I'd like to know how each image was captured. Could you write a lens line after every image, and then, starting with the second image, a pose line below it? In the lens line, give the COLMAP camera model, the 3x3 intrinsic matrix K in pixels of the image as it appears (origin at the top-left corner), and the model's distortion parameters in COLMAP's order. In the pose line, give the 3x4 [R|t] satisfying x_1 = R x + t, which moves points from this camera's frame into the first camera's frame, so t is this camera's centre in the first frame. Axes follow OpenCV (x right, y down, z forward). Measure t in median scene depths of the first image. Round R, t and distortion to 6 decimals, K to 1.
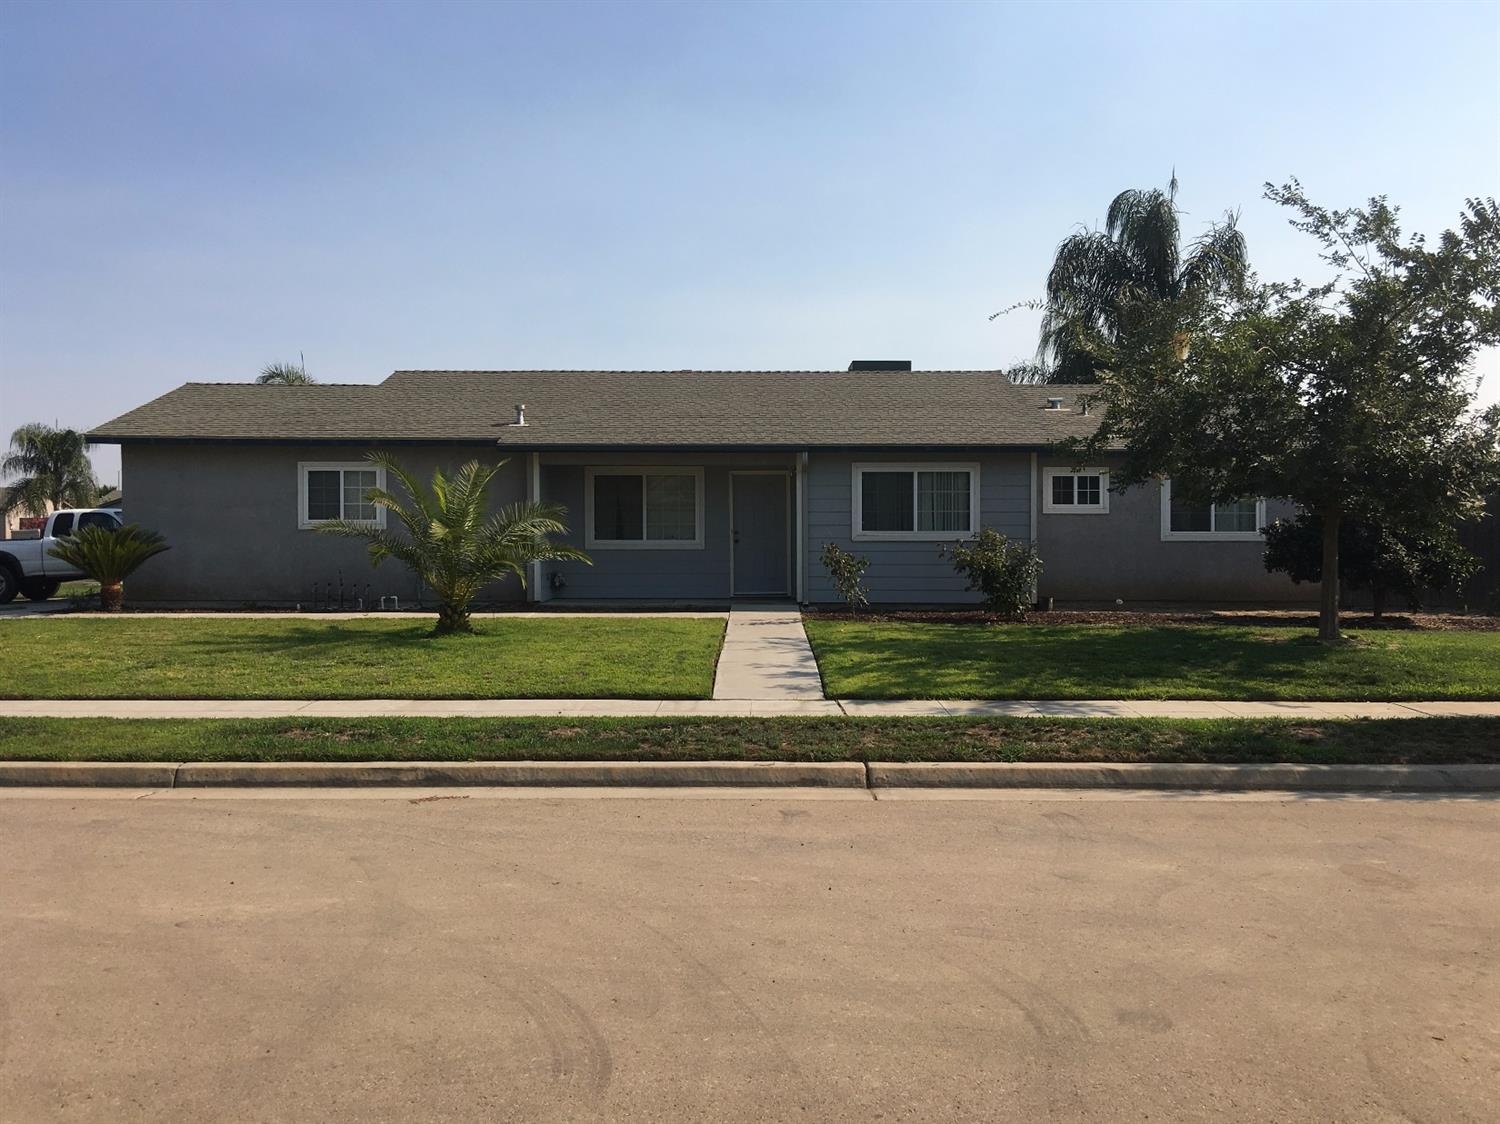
lens RADIAL K [[1280.8, 0, 750.0], [0, 1280.8, 560.4], [0, 0, 1]] dist [0.067484, 0.001809]
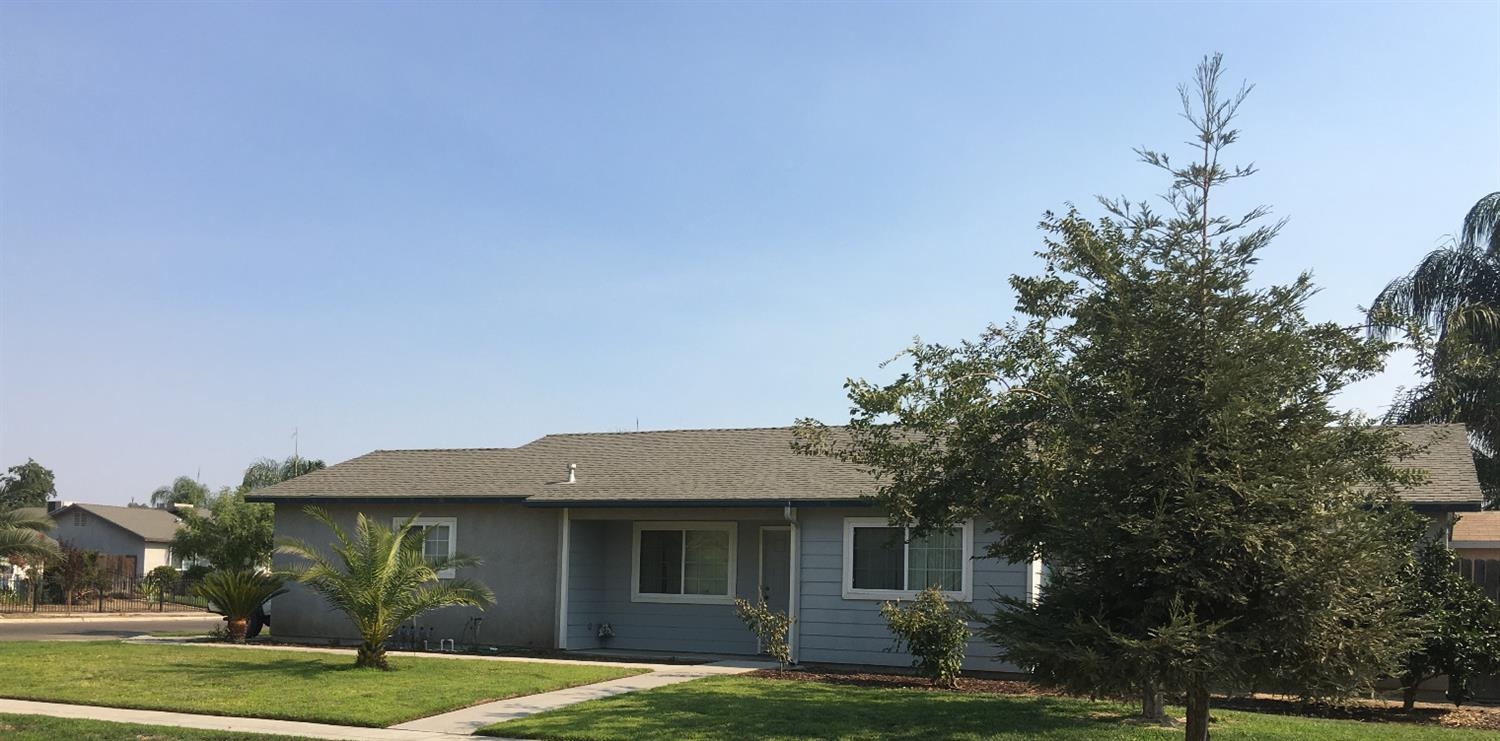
lens RADIAL K [[1421.6, 0, 750.4], [0, 1421.6, 374.2], [0, 0, 1]] dist [0.000212, 0.000000]
pose [[0.907901, -0.041524, -0.417124, 0.472014], [-0.032665, 0.985048, -0.169157, 0.001652], [0.417911, 0.167203, 0.892969, -0.017636]]
